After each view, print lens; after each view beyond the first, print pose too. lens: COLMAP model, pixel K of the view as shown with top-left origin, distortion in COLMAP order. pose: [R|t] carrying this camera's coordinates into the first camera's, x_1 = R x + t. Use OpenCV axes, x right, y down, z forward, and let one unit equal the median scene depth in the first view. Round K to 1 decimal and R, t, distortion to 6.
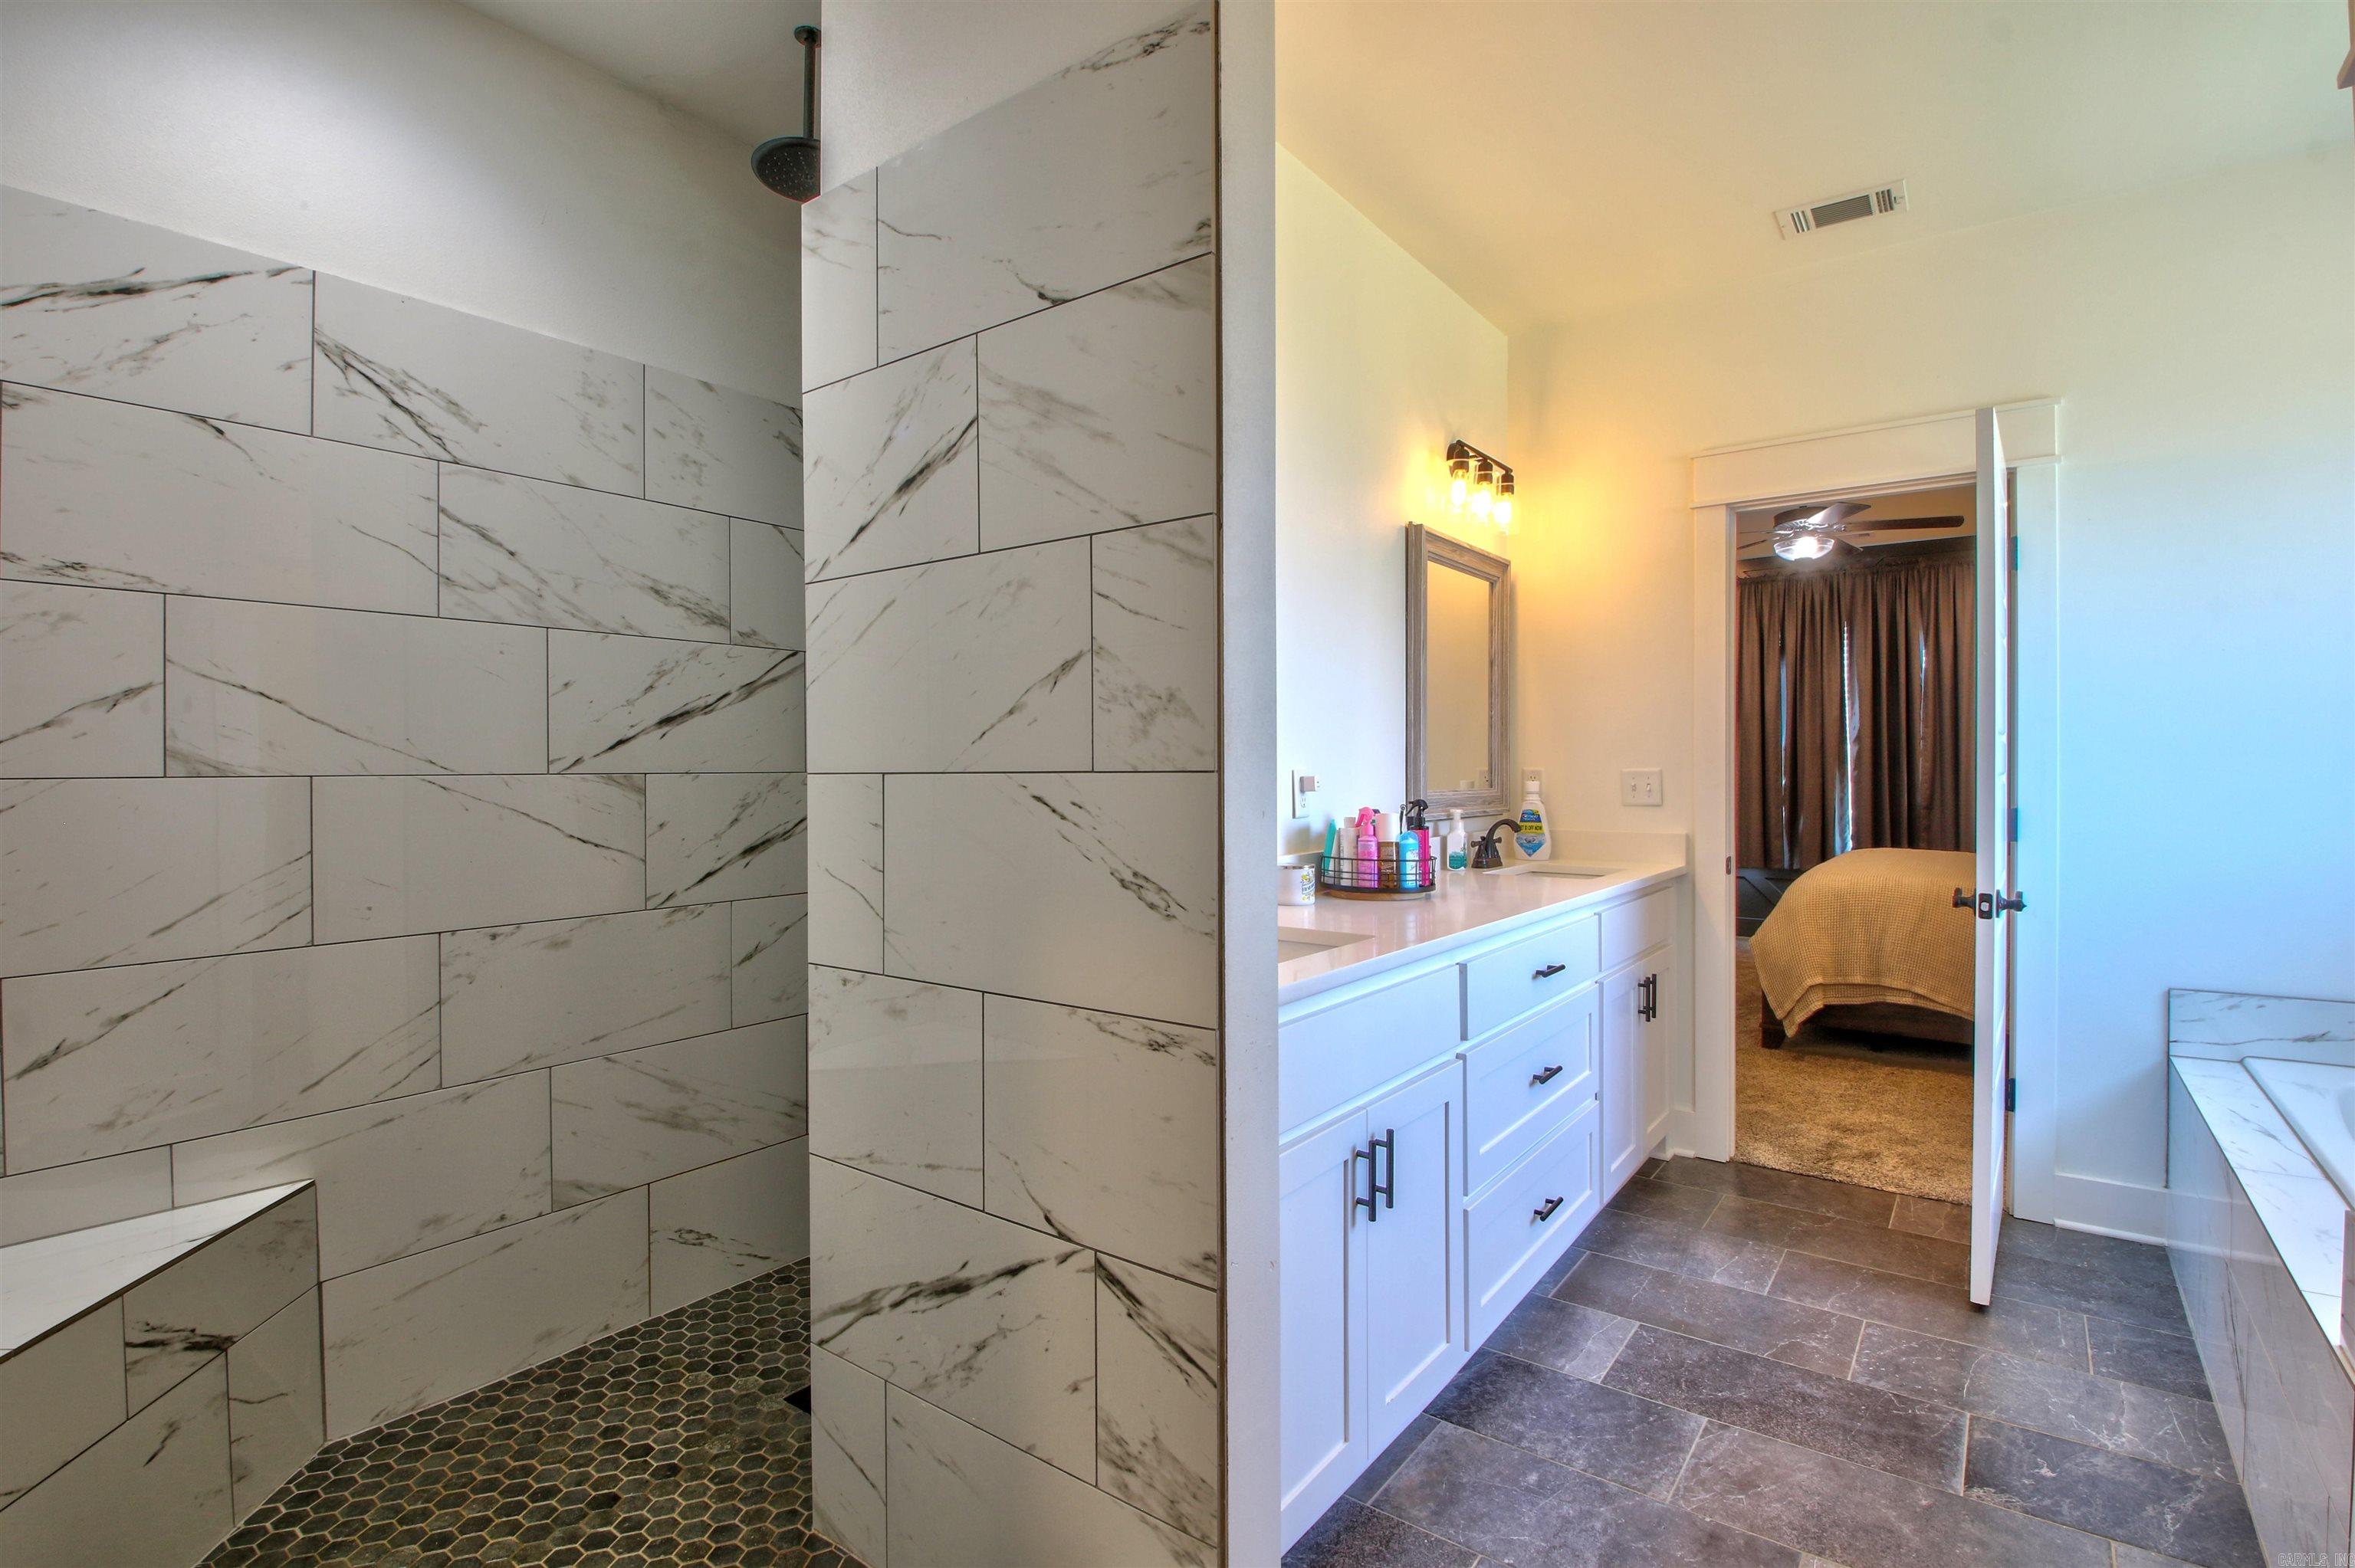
lens RADIAL K [[1089.9, 0, 1181.5], [0, 1089.9, 761.8], [0, 0, 1]] dist [0.000459, -0.012426]
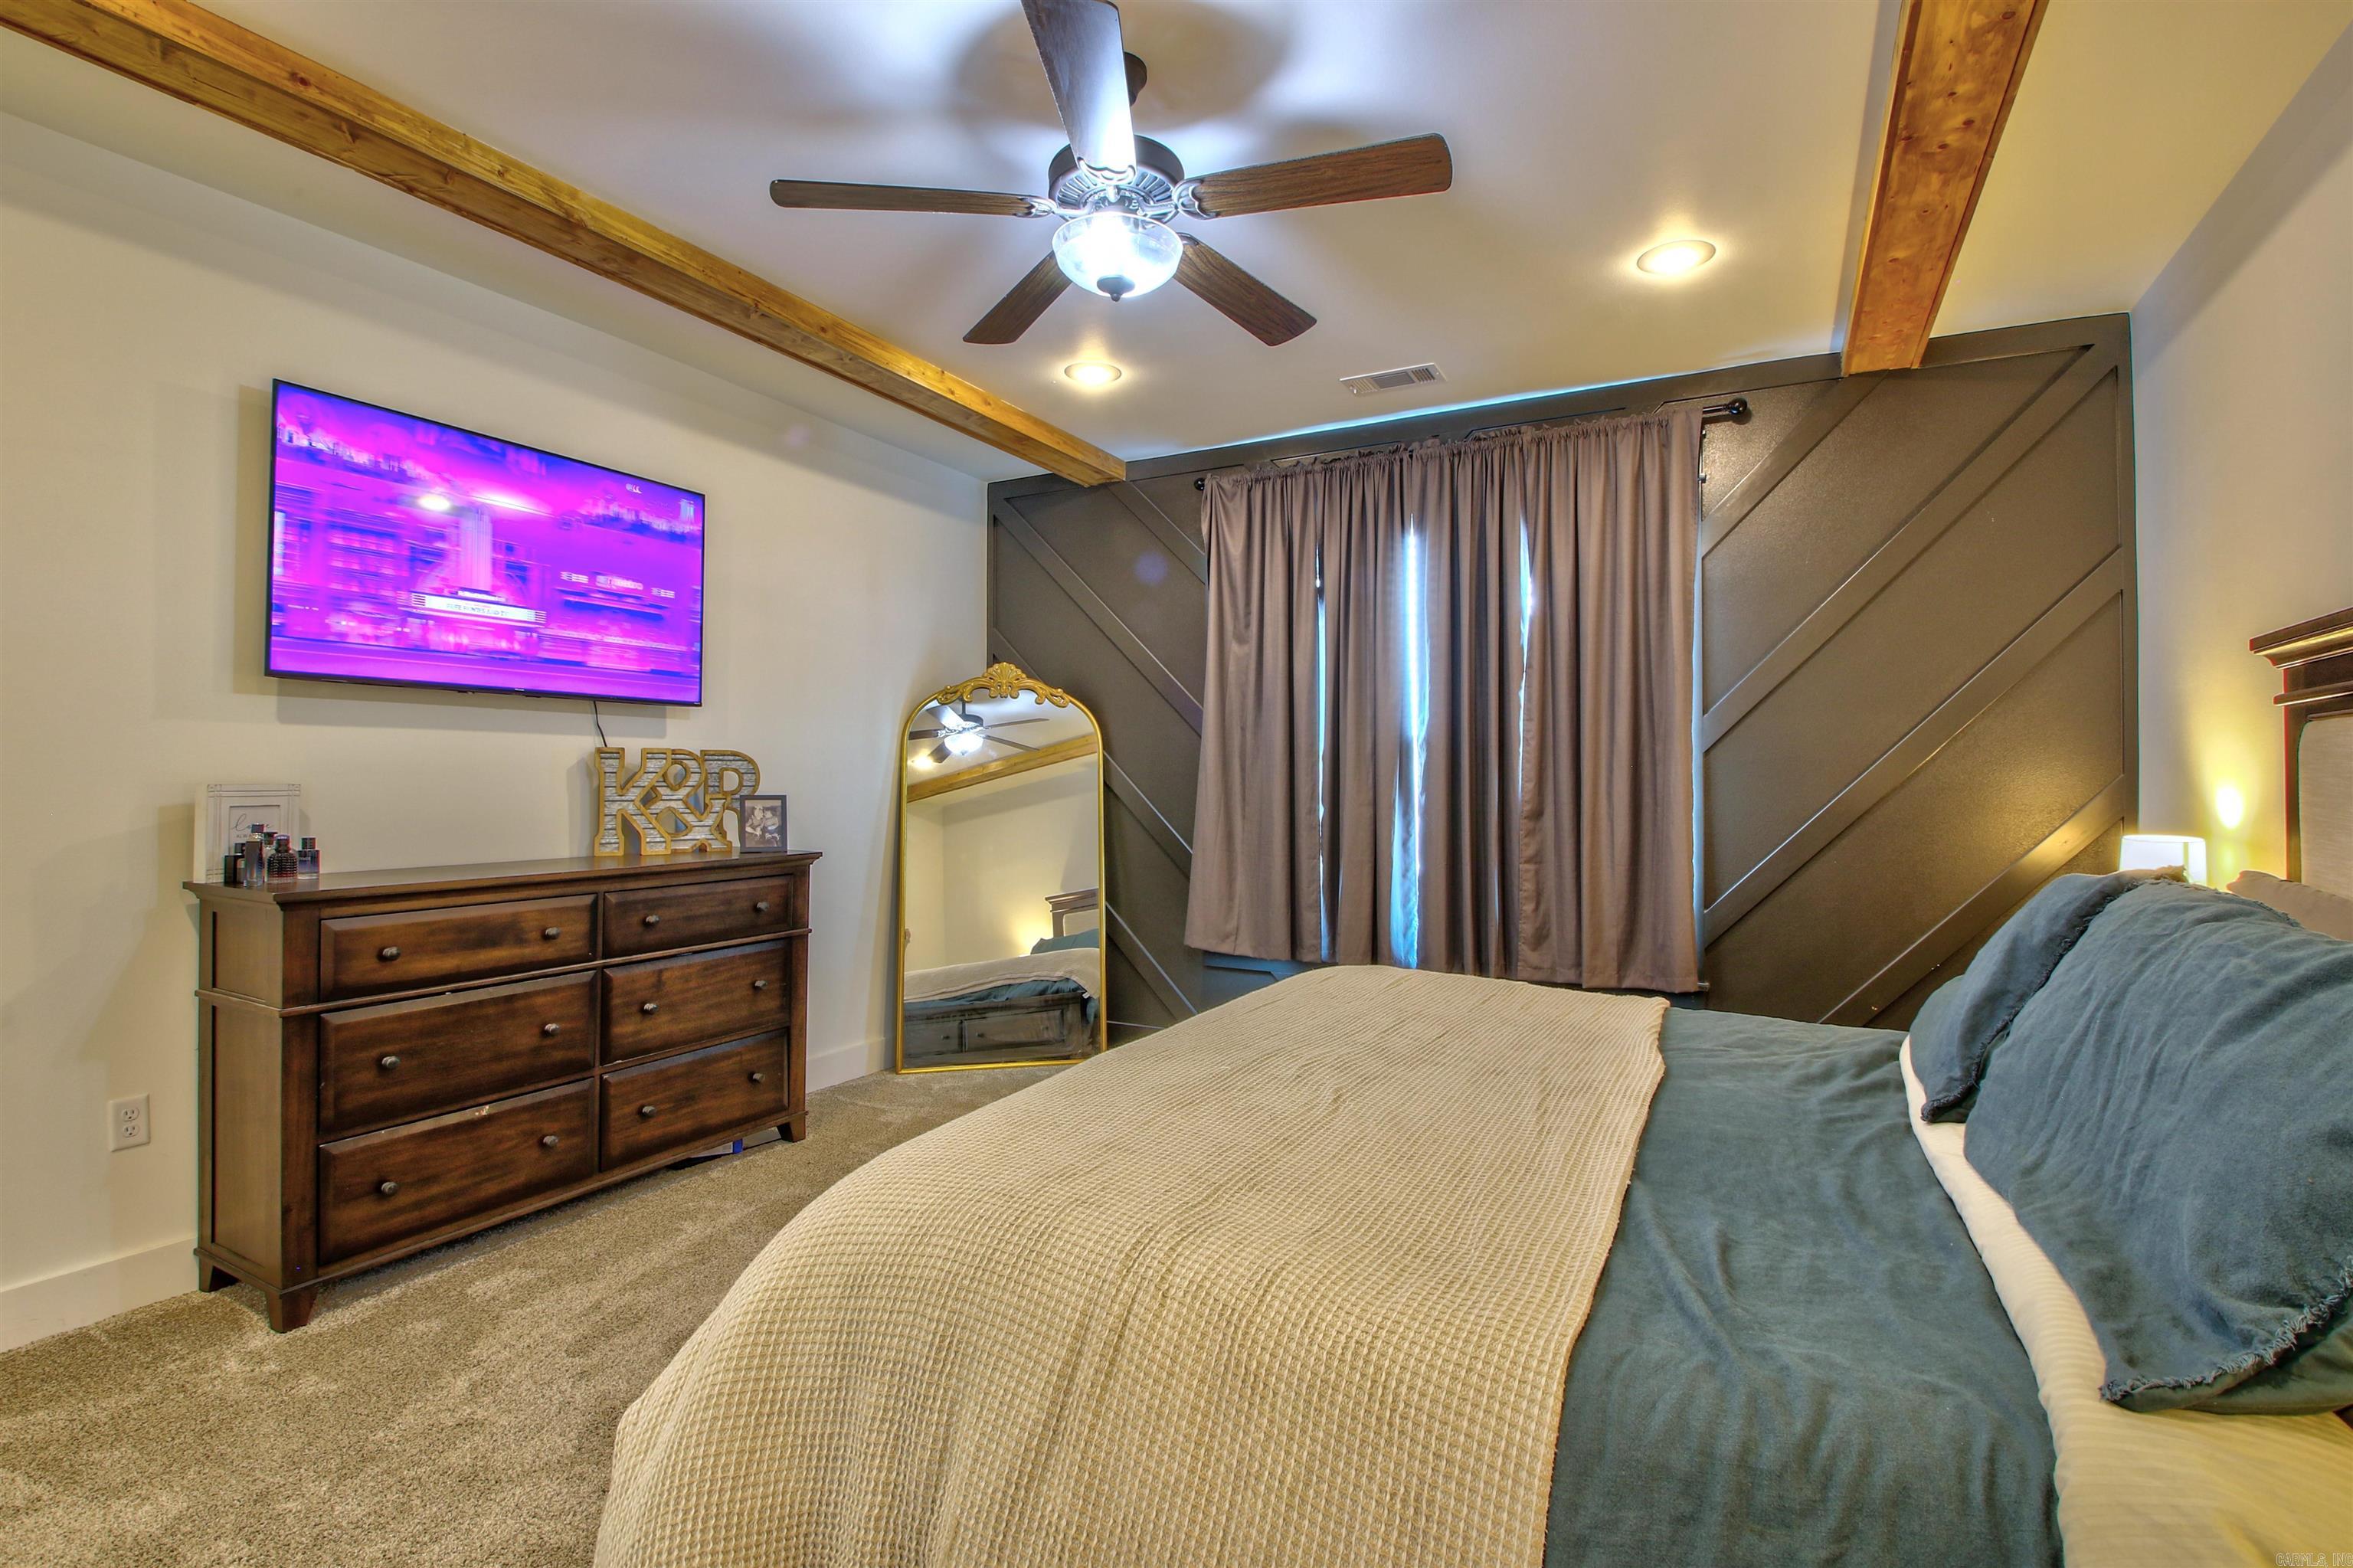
lens RADIAL K [[1089.2, 0, 1196.3], [0, 1089.2, 777.2], [0, 0, 1]] dist [0.000459, -0.012426]
pose [[0.985407, 0.004892, 0.170146, 0.678094], [-0.006419, 0.999944, 0.008428, -0.009473], [-0.170096, -0.009397, 0.985383, 0.761322]]
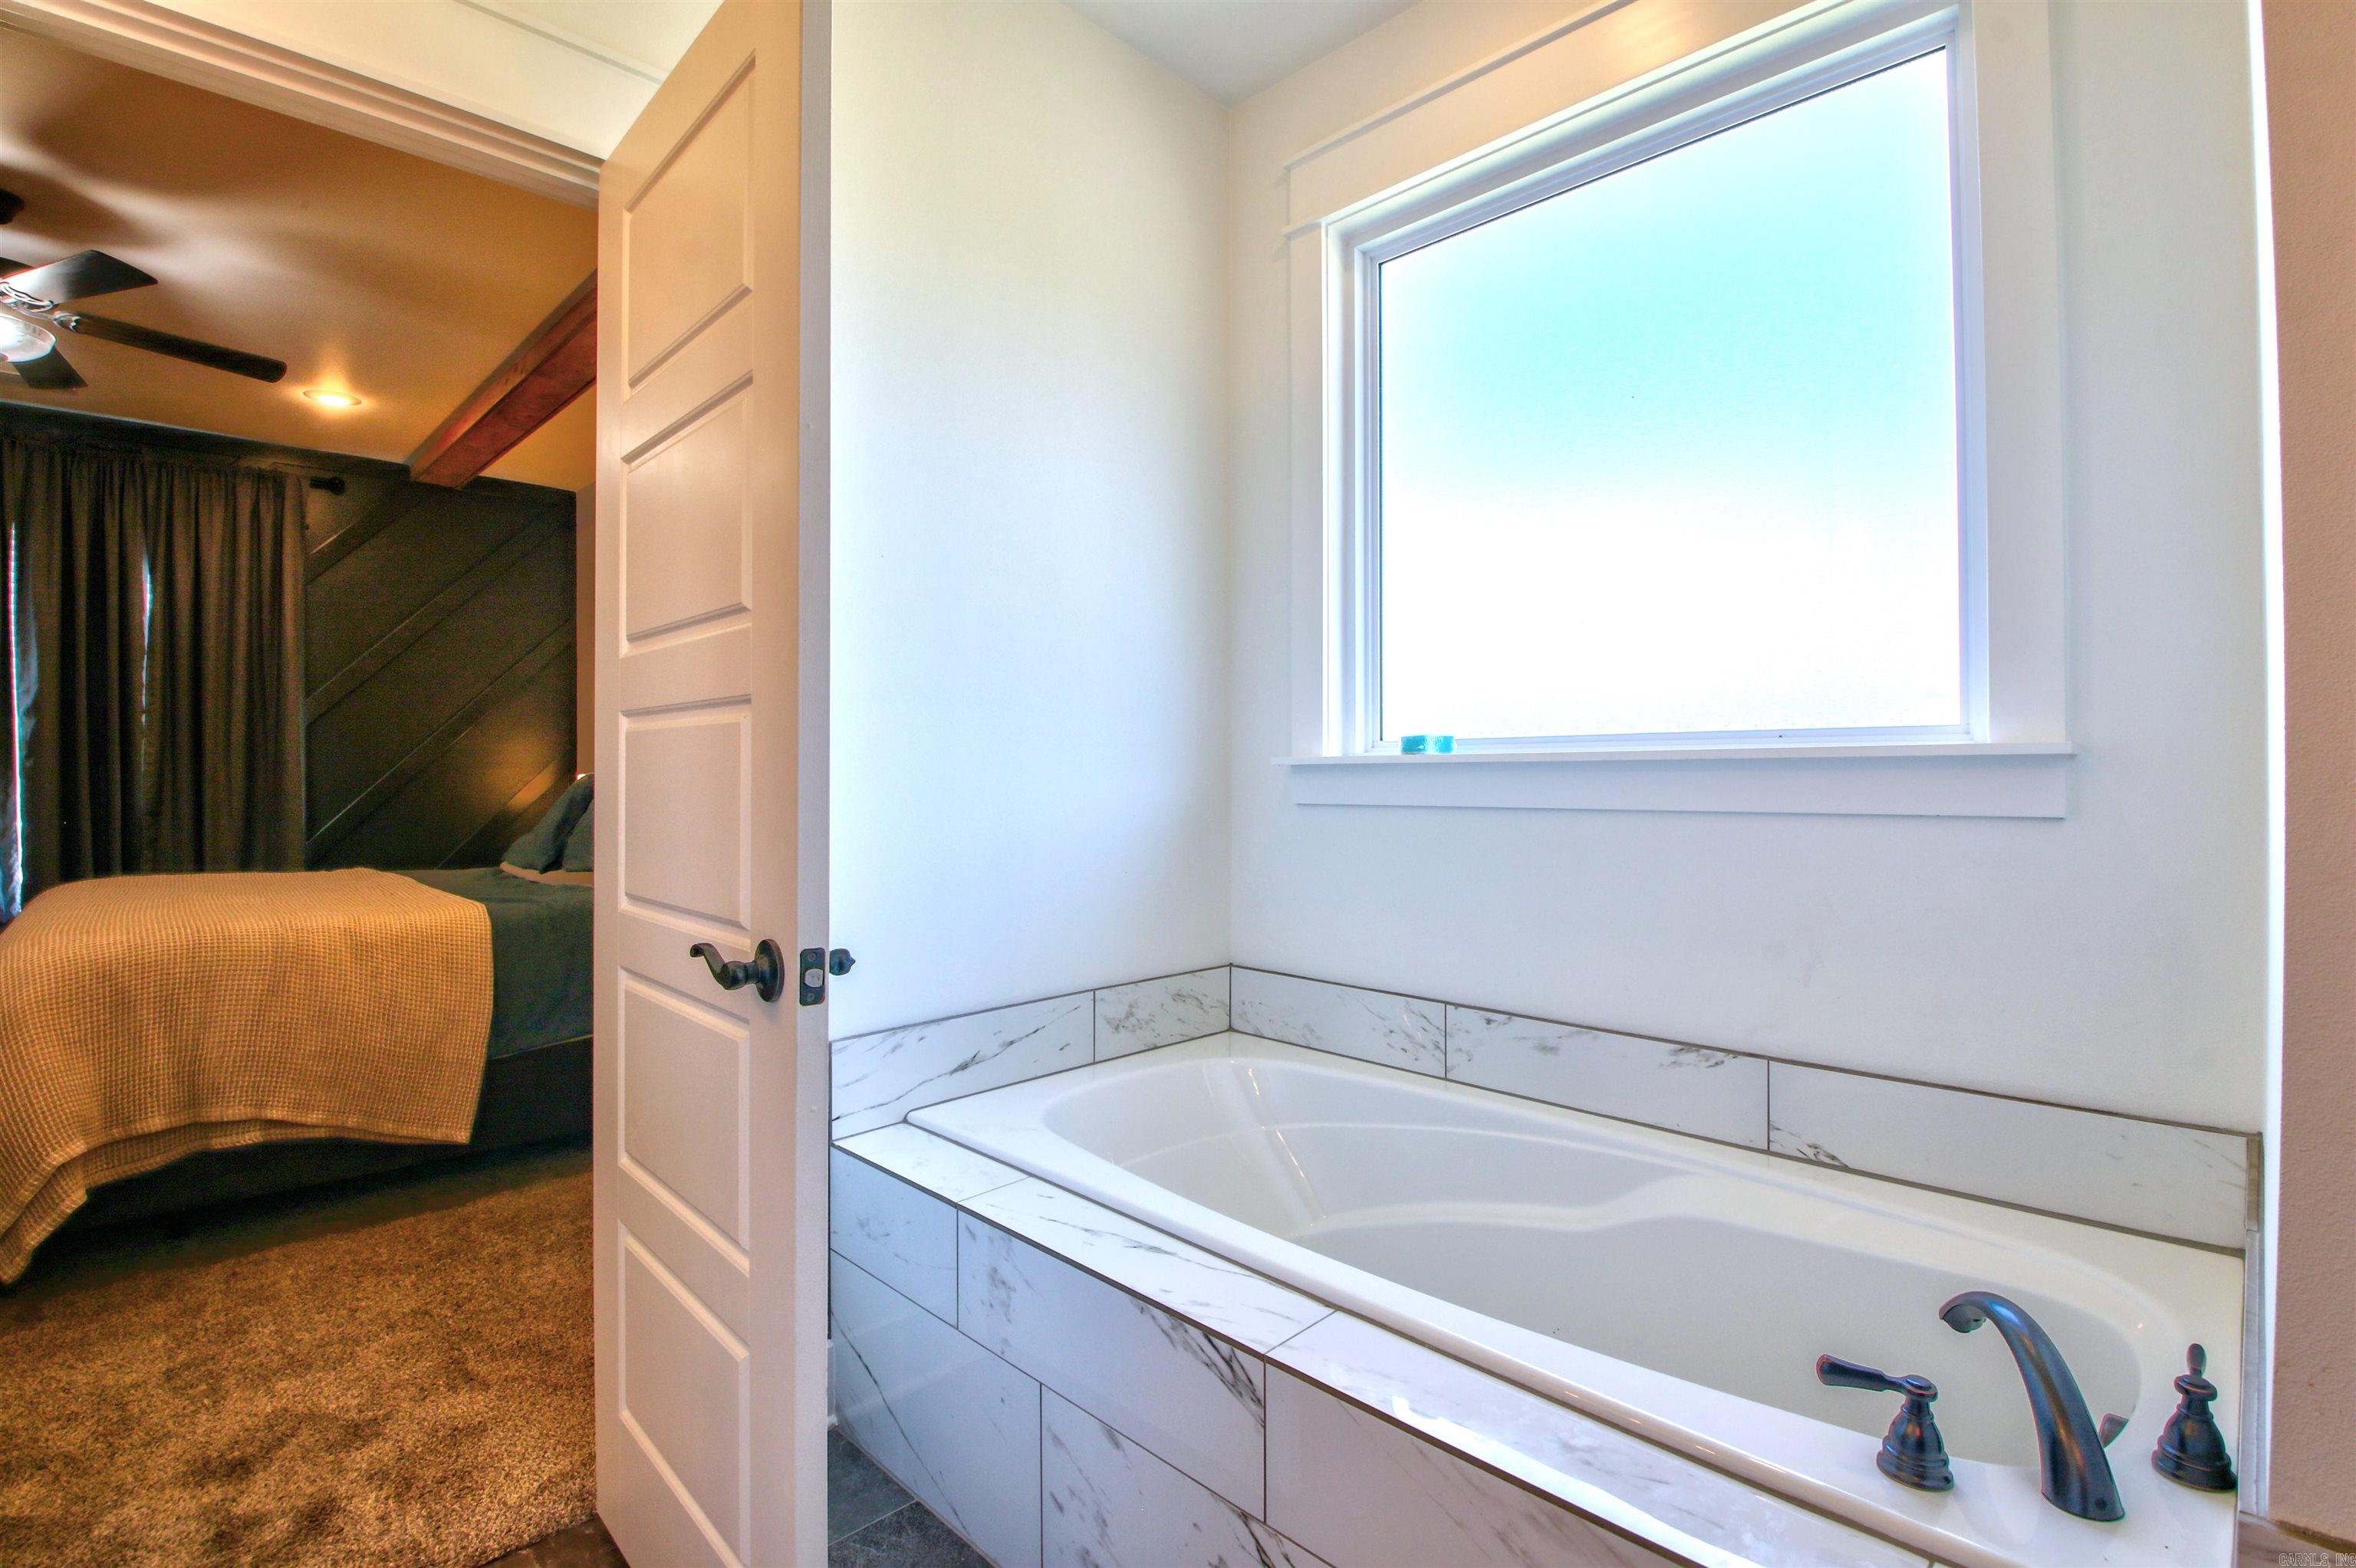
lens RADIAL K [[1090.4, 0, 1159.4], [0, 1090.4, 774.0], [0, 0, 1]] dist [0.000459, -0.012426]
pose [[0.147232, 0.003737, 0.989095, 0.173311], [-0.002590, 0.999991, -0.003393, 0.028834], [-0.989099, -0.002062, 0.147241, 0.446763]]
